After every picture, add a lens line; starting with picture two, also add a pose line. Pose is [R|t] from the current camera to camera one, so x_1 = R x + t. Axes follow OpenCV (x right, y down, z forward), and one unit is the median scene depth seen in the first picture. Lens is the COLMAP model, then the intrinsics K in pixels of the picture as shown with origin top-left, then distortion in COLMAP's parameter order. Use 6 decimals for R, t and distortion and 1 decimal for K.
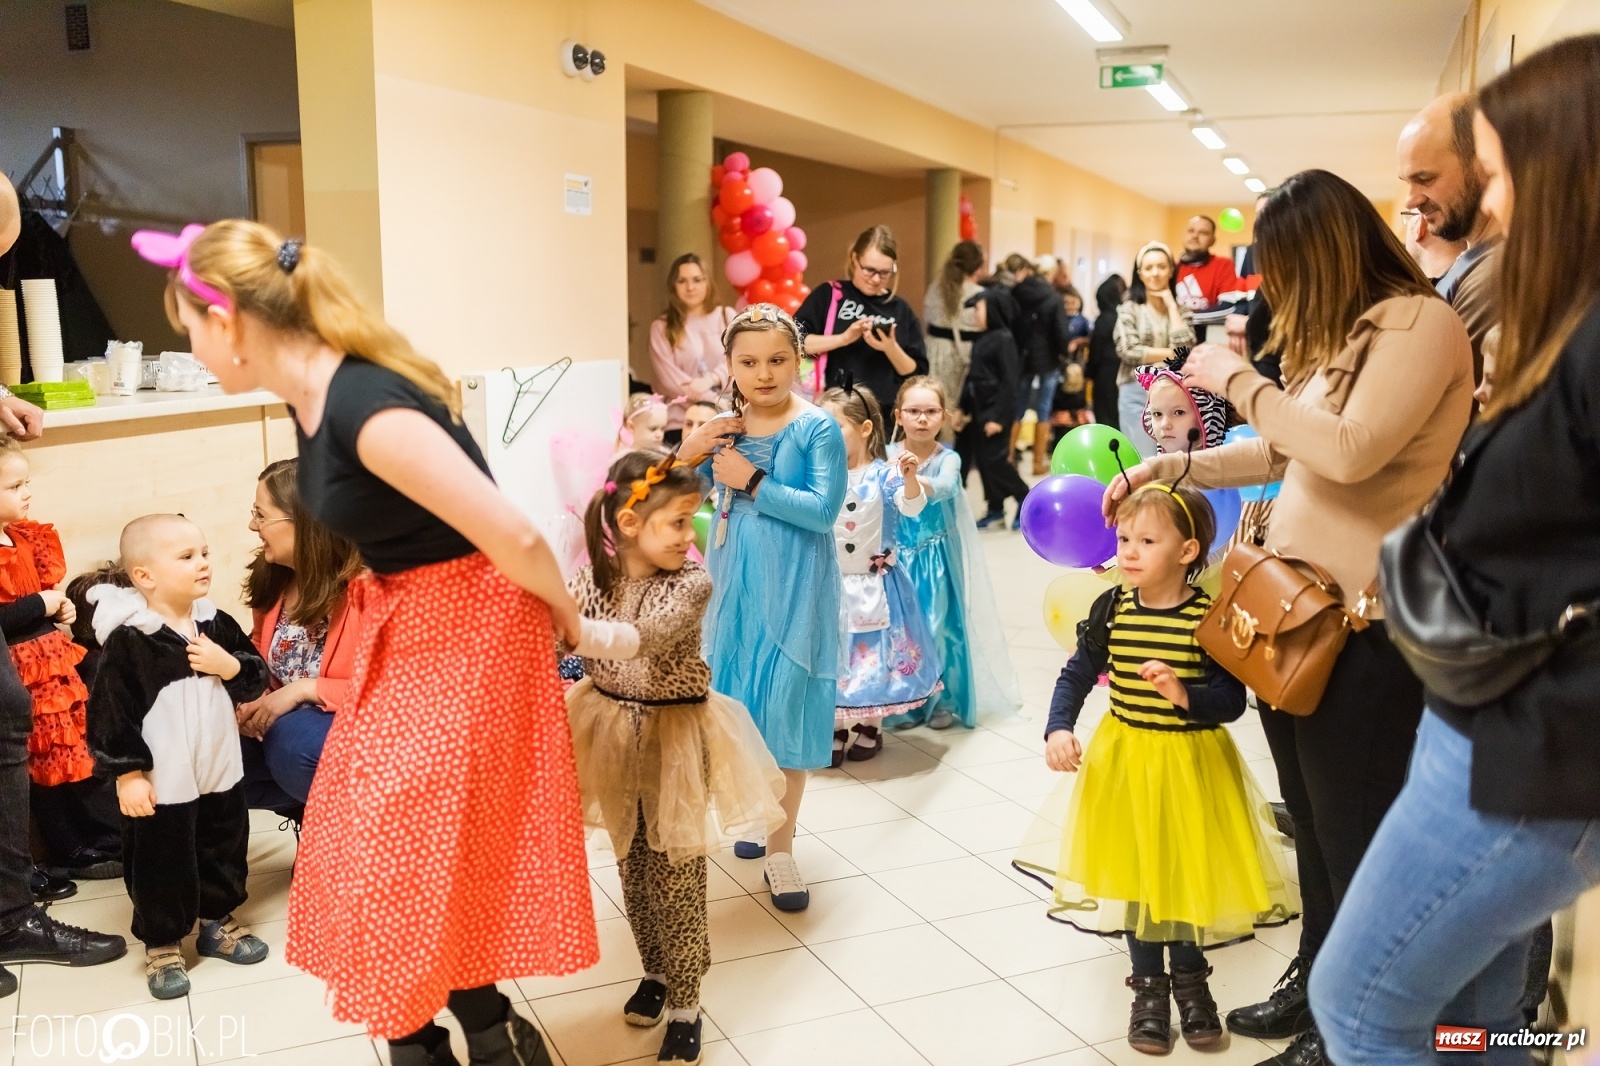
lens RADIAL K [[1507.6, 0, 800.0], [0, 1507.6, 533.0], [0, 0, 1]] dist [0.002065, 0.008707]
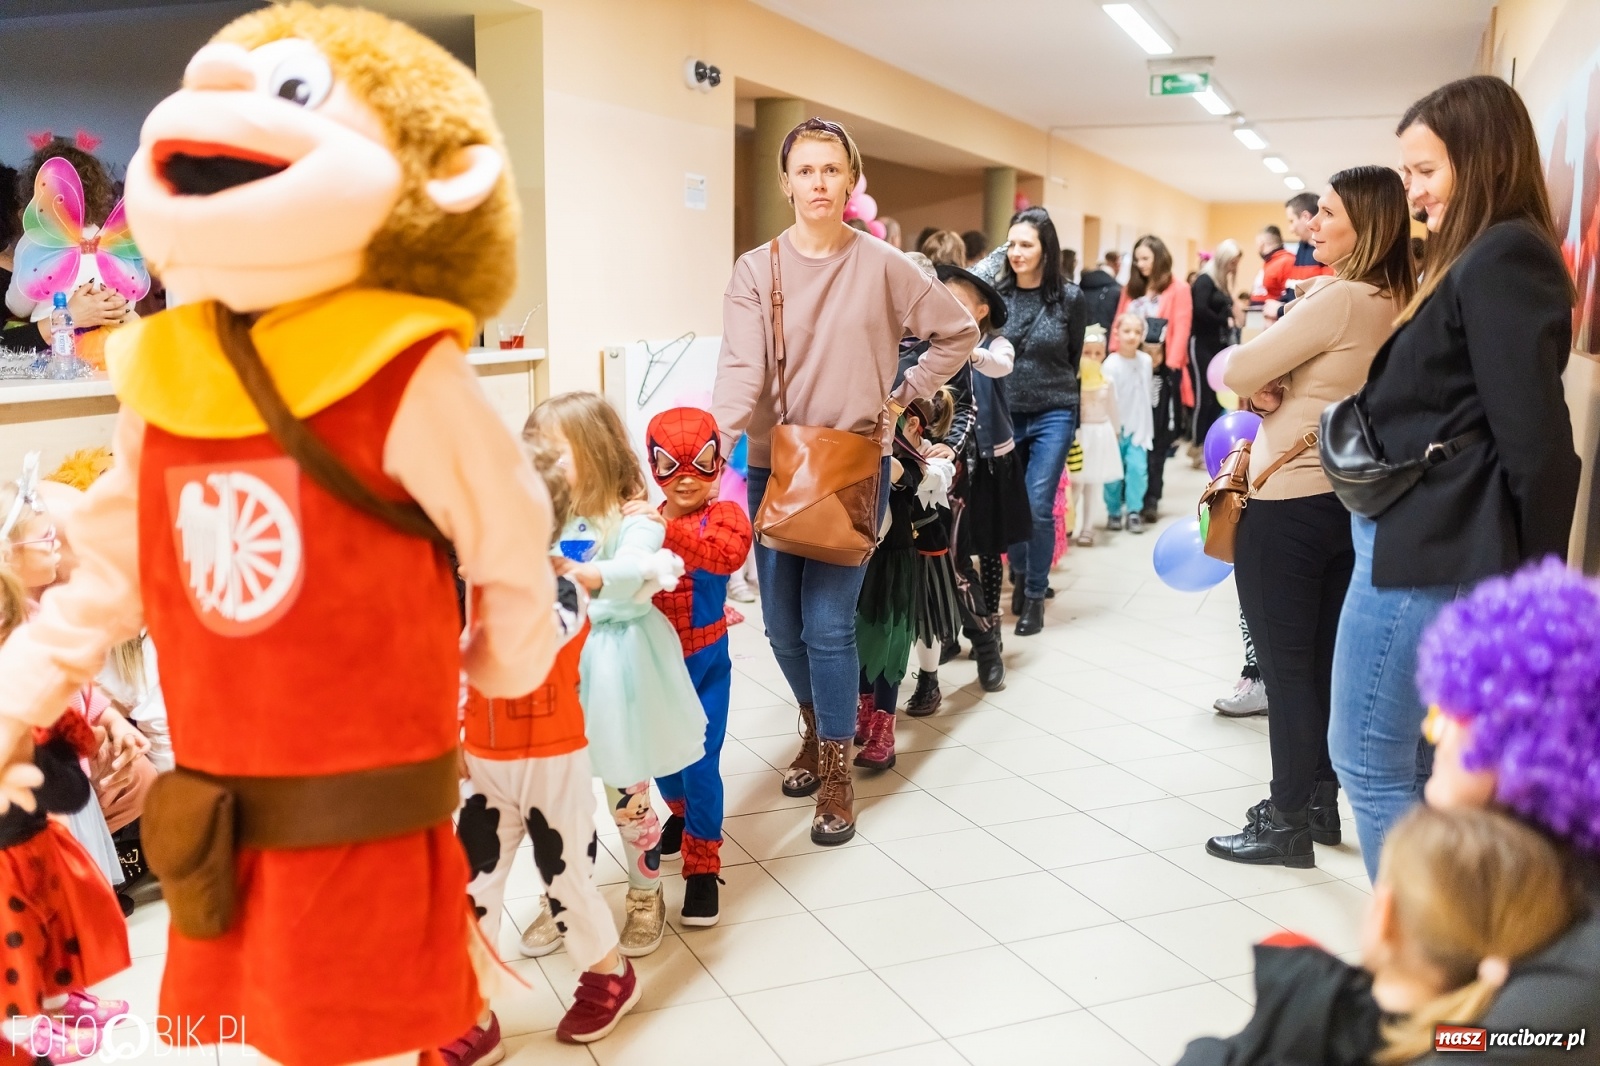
lens RADIAL K [[1507.6, 0, 800.0], [0, 1507.6, 533.0], [0, 0, 1]] dist [0.002065, 0.008707]
pose [[0.999711, 0.009401, -0.022136, -0.035703], [-0.009325, 0.999950, 0.003525, 0.026851], [0.022168, -0.003317, 0.999749, -0.127889]]
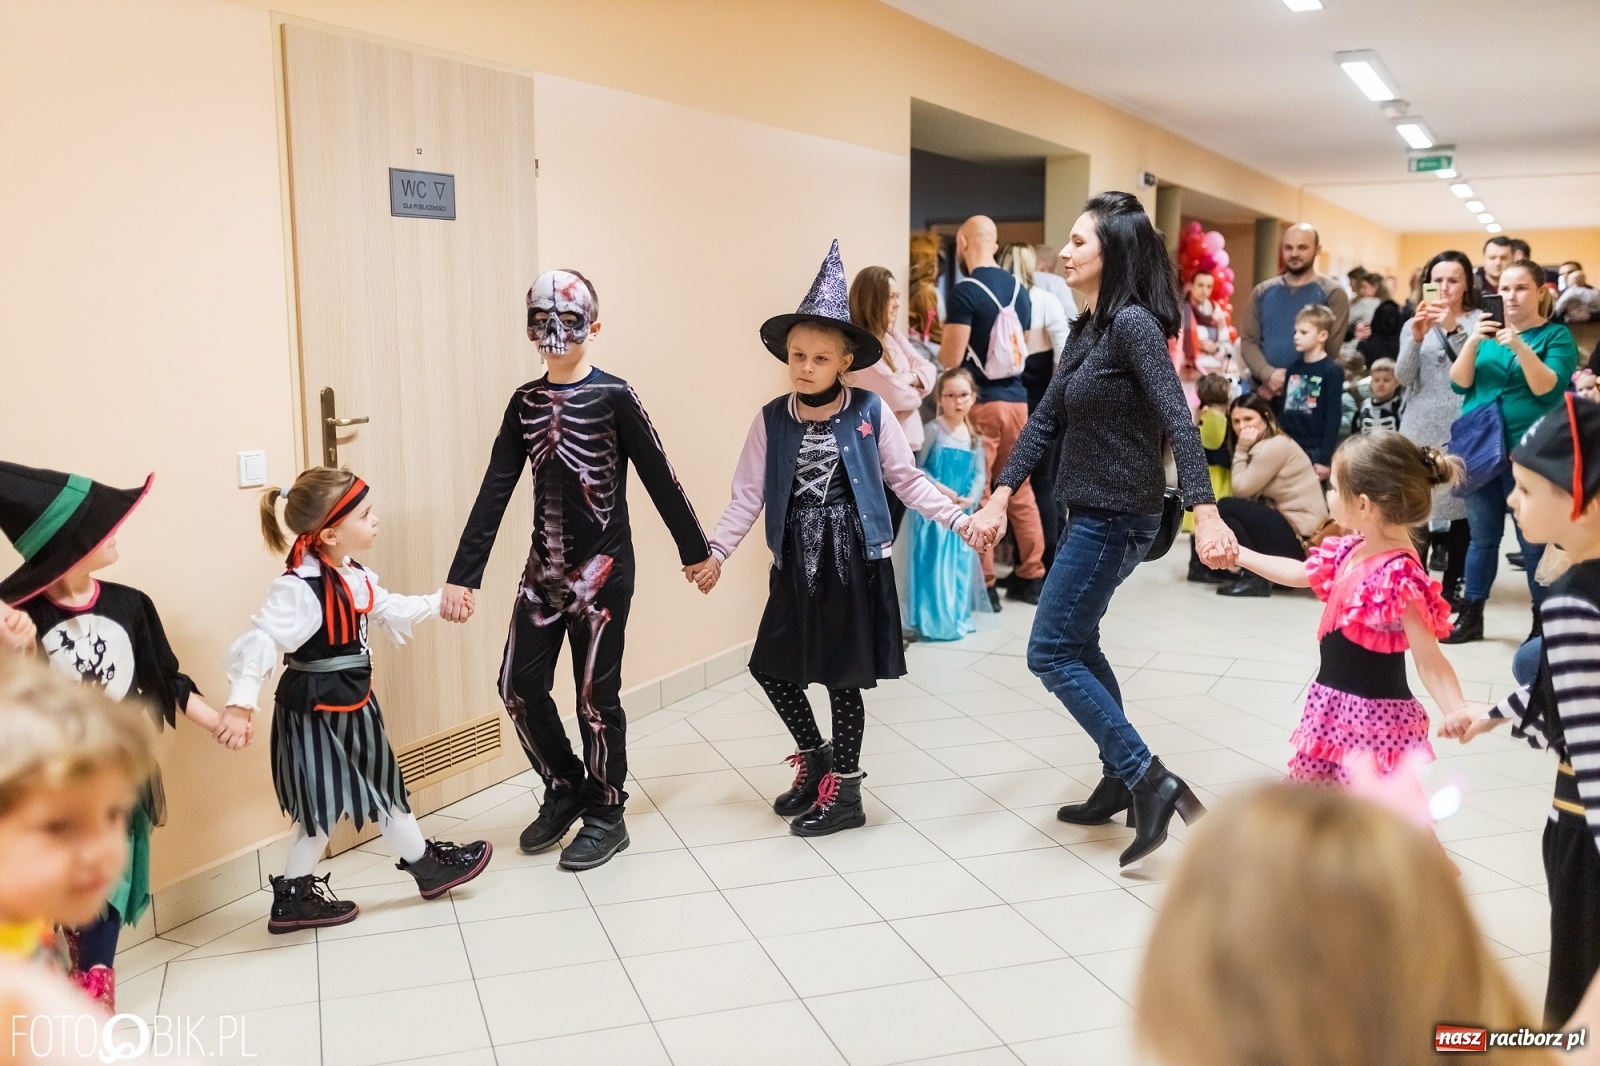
lens RADIAL K [[1507.6, 0, 800.0], [0, 1507.6, 533.0], [0, 0, 1]] dist [0.002065, 0.008707]
pose [[0.993917, 0.011737, -0.109503, -0.310527], [-0.012907, 0.999867, -0.009985, 0.121960], [0.109371, 0.011337, 0.993936, -0.751845]]
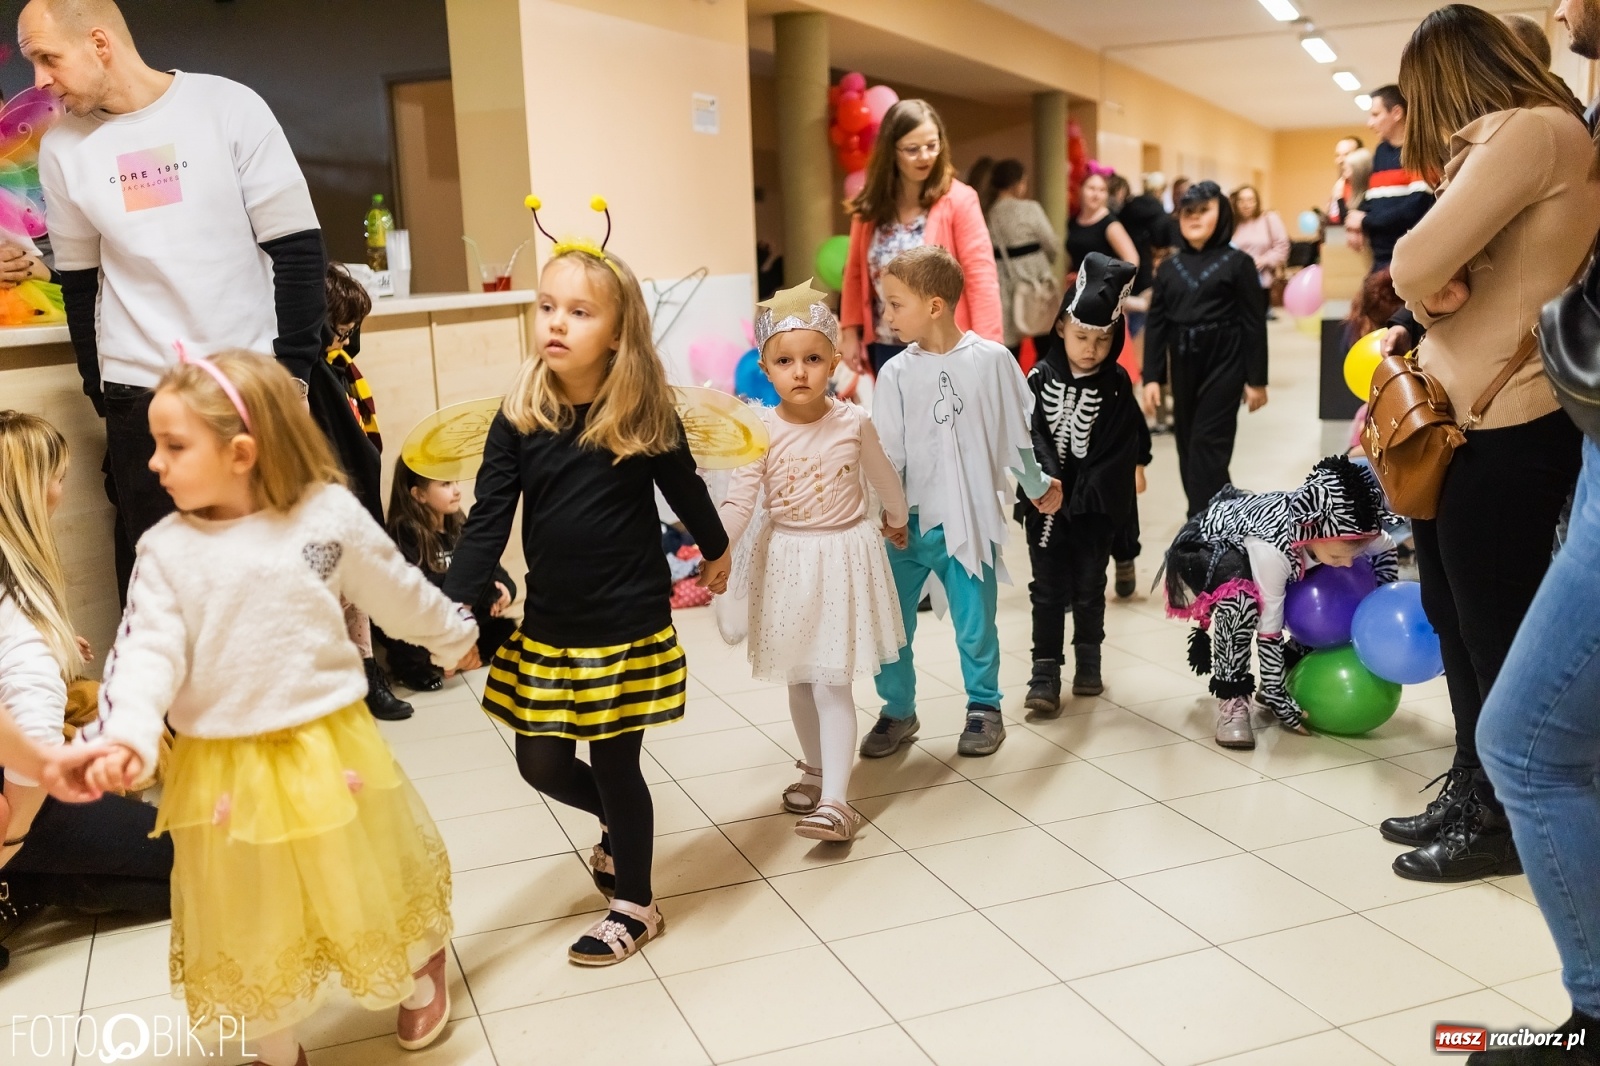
lens RADIAL K [[1507.6, 0, 800.0], [0, 1507.6, 533.0], [0, 0, 1]] dist [0.002065, 0.008707]
pose [[0.997392, -0.028169, -0.066448, -0.019950], [0.029973, 0.999204, 0.026316, 0.032997], [0.065654, -0.028239, 0.997443, -0.028829]]
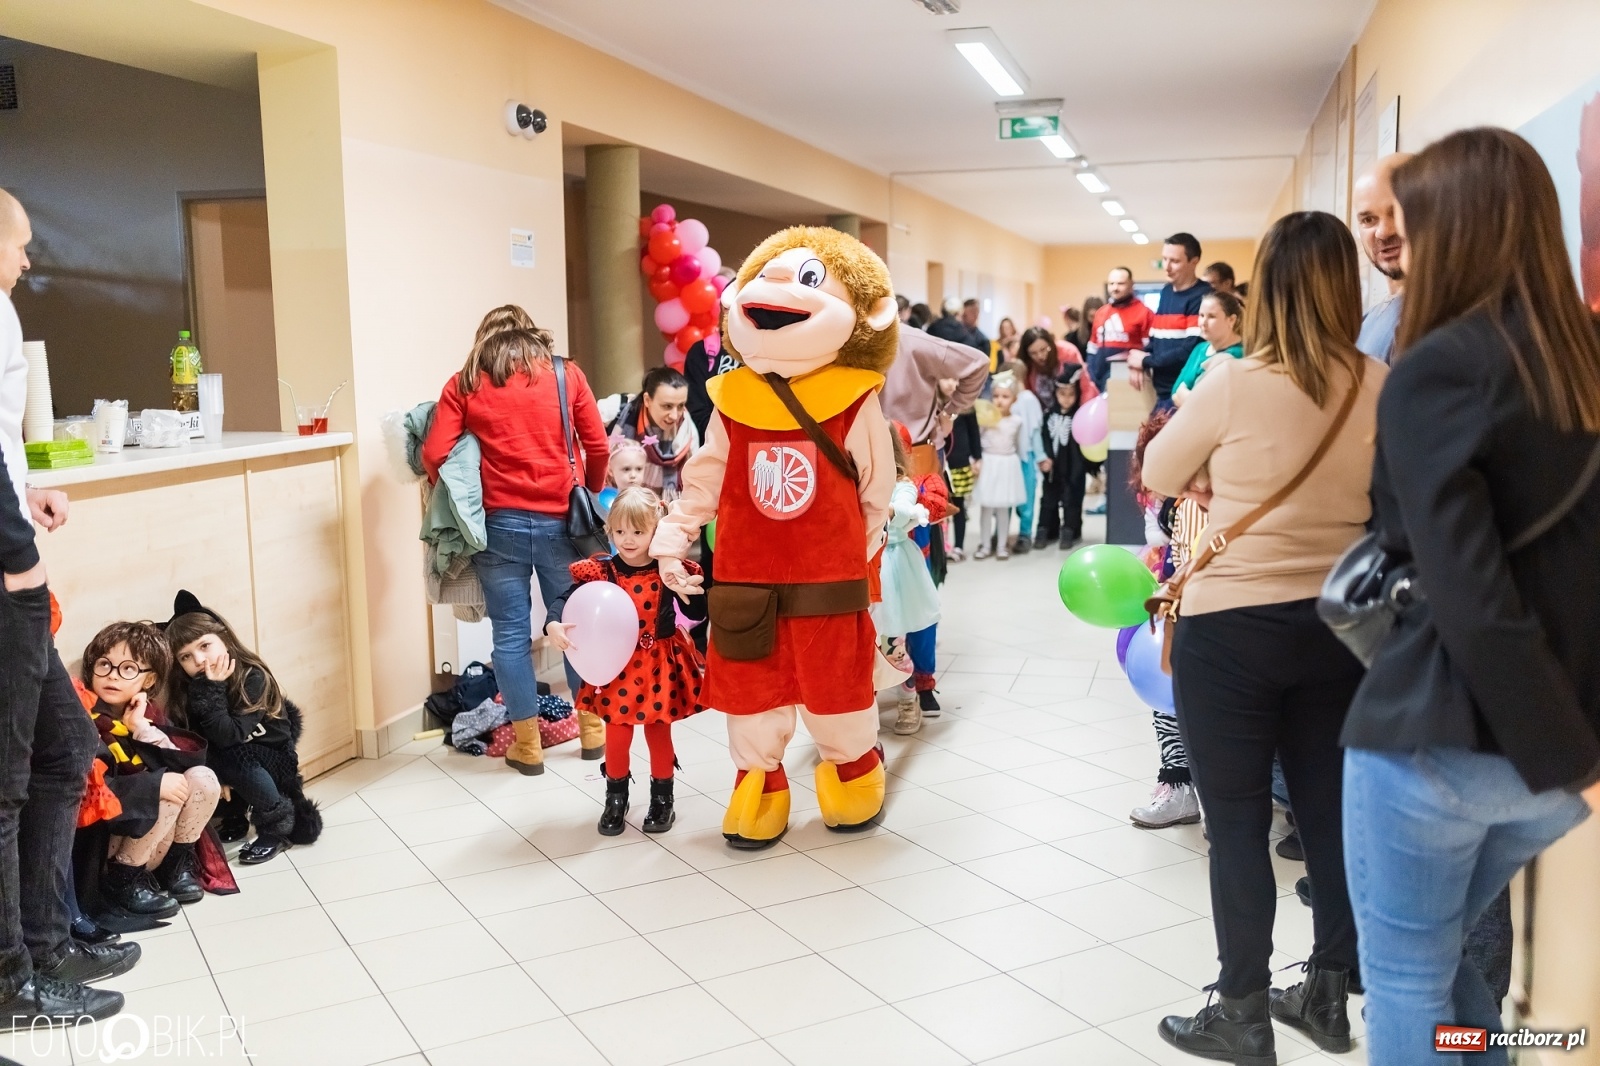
lens RADIAL K [[1507.6, 0, 800.0], [0, 1507.6, 533.0], [0, 0, 1]] dist [0.002065, 0.008707]
pose [[0.996231, -0.027612, 0.082226, -0.042728], [0.029766, 0.999242, -0.025079, 0.001680], [-0.081471, 0.027432, 0.996298, -0.034368]]
